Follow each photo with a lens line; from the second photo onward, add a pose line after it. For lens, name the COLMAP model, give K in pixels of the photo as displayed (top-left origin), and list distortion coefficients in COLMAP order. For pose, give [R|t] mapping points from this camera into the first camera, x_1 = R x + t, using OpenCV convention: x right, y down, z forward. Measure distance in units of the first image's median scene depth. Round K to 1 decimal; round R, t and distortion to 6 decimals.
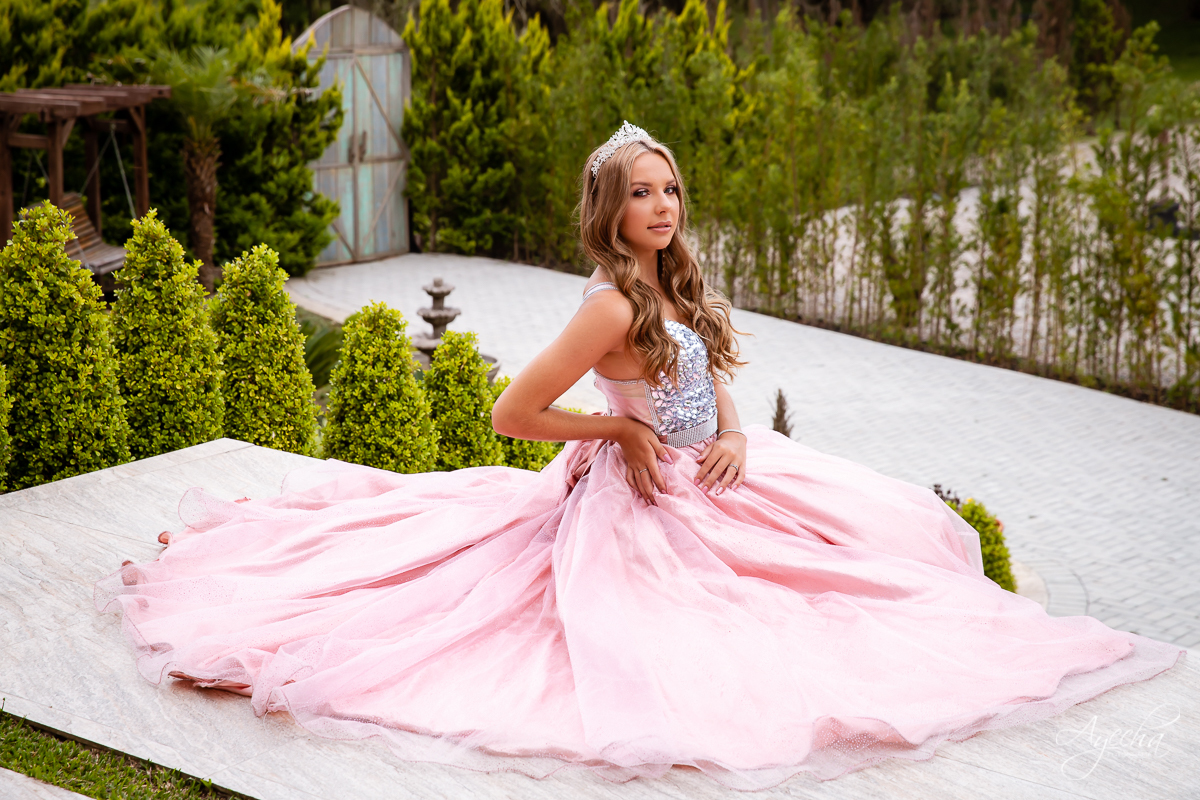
lens RADIAL K [[2209.6, 0, 600.0], [0, 2209.6, 400.0], [0, 0, 1]] dist [0.209085, 0.103942]
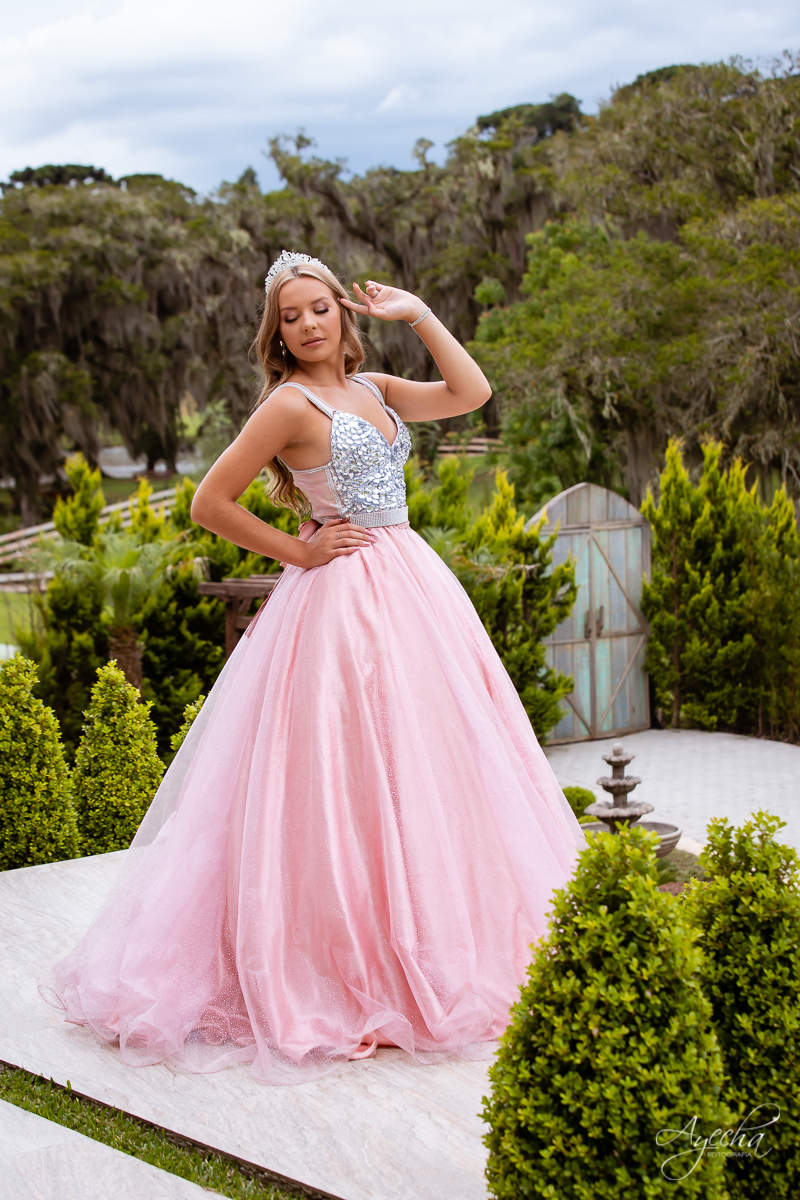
lens RADIAL K [[2397.7, 0, 400.8], [0, 2397.7, 581.3], [0, 0, 1]] dist [-0.264868, -0.067015]
pose [[0.973242, -0.021424, -0.228781, 0.070590], [-0.009066, 0.991289, -0.131393, 0.011864], [0.229603, 0.129952, 0.964570, -0.065460]]
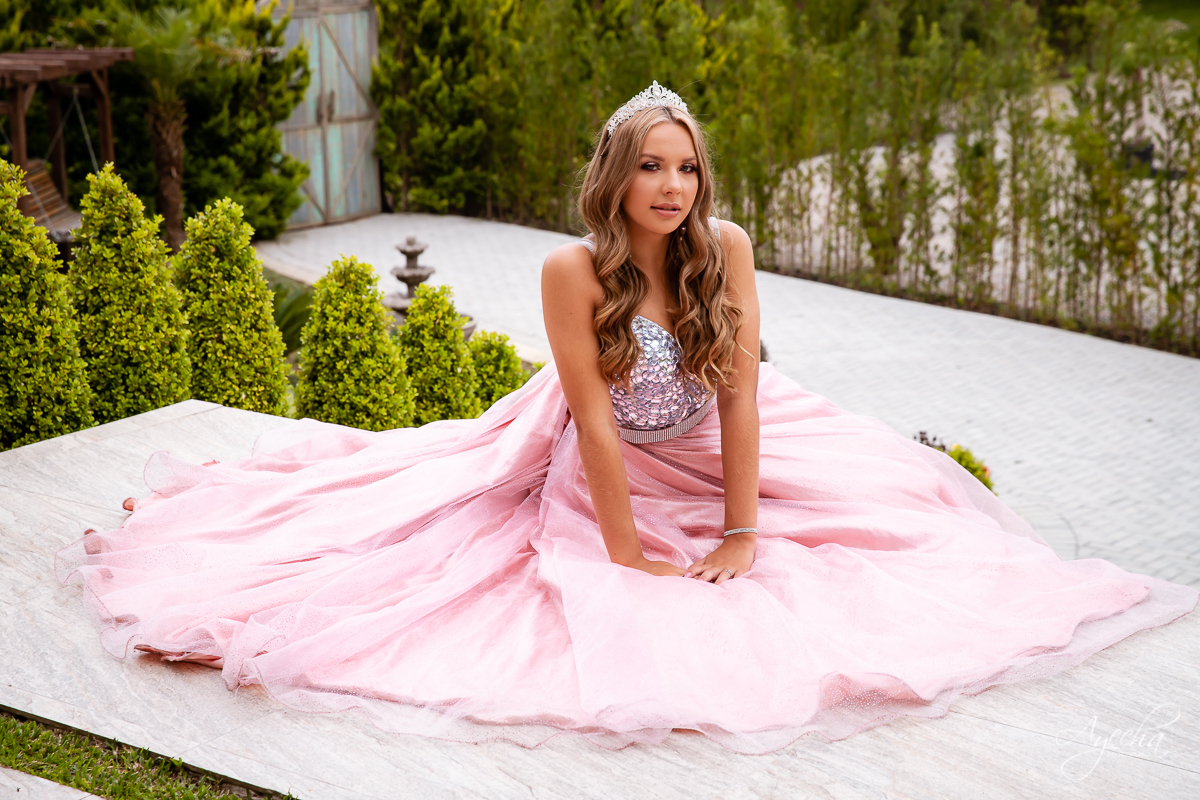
lens RADIAL K [[2209.6, 0, 600.0], [0, 2209.6, 400.0], [0, 0, 1]] dist [0.209085, 0.103942]
pose [[0.999601, -0.026467, 0.009841, -0.000543], [0.026276, 0.999474, 0.019029, 0.000960], [-0.010339, -0.018763, 0.999771, 0.009927]]
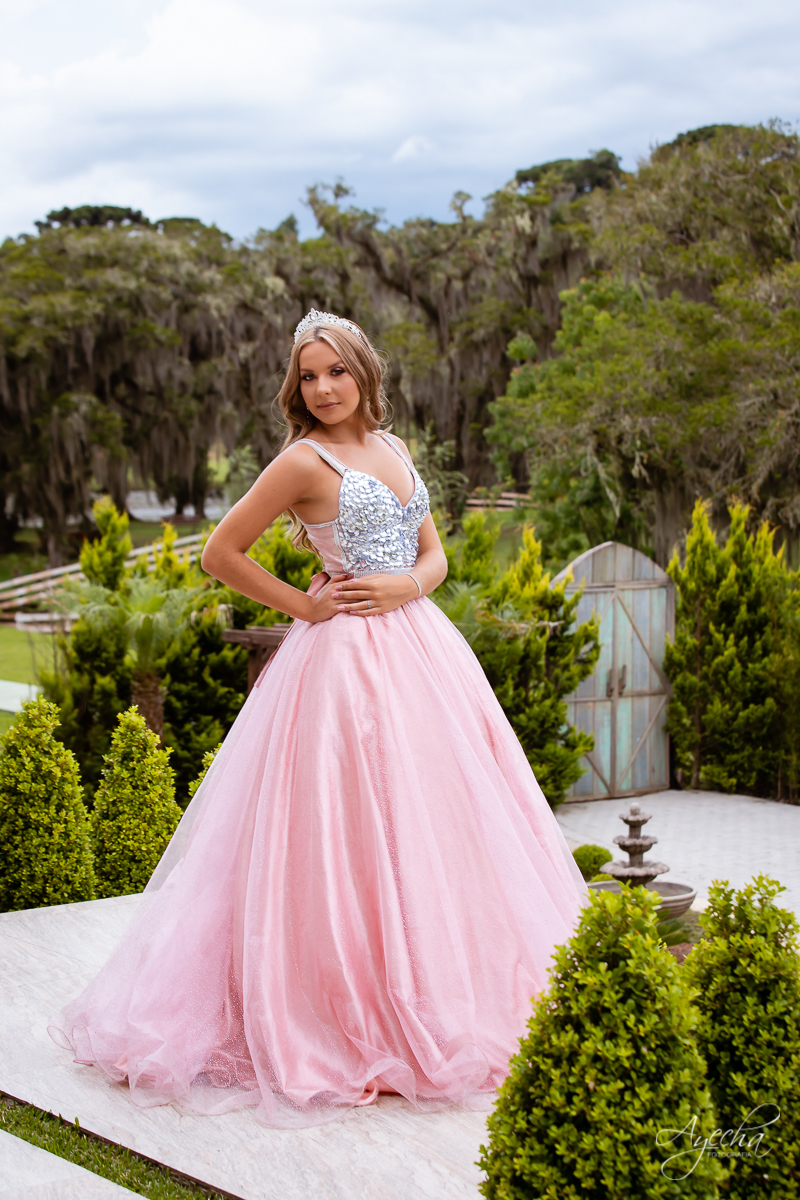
lens RADIAL K [[2403.0, 0, 400.0], [0, 2403.0, 600.0], [0, 0, 1]] dist [-0.266013, -0.047335]
pose [[0.970924, 0.005485, -0.239323, 0.072464], [-0.041261, 0.988609, -0.144738, 0.011981], [0.235804, 0.150405, 0.960091, -0.070246]]
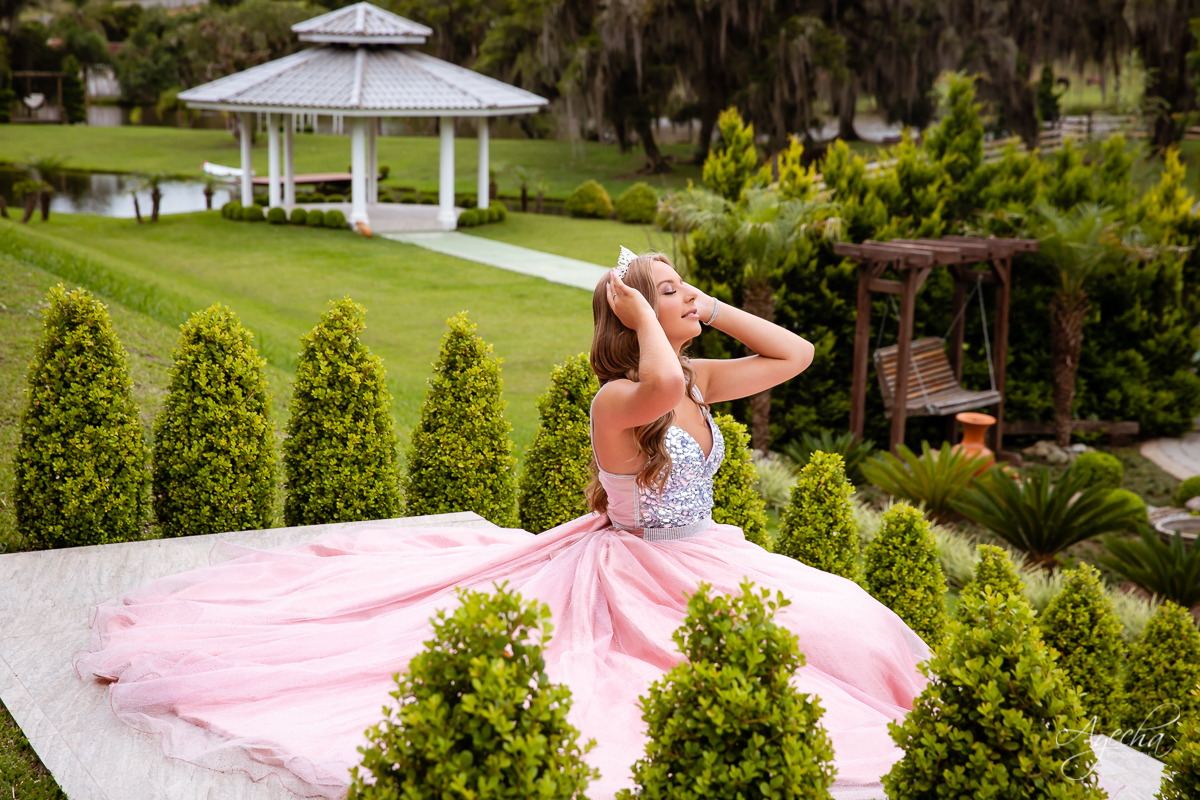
lens RADIAL K [[2209.6, 0, 600.0], [0, 2209.6, 400.0], [0, 0, 1]] dist [0.209085, 0.103942]
pose [[0.890911, 0.079222, -0.447215, 0.104370], [-0.110952, 0.992799, -0.045162, 0.001157], [0.440417, 0.089855, 0.893285, 0.003779]]
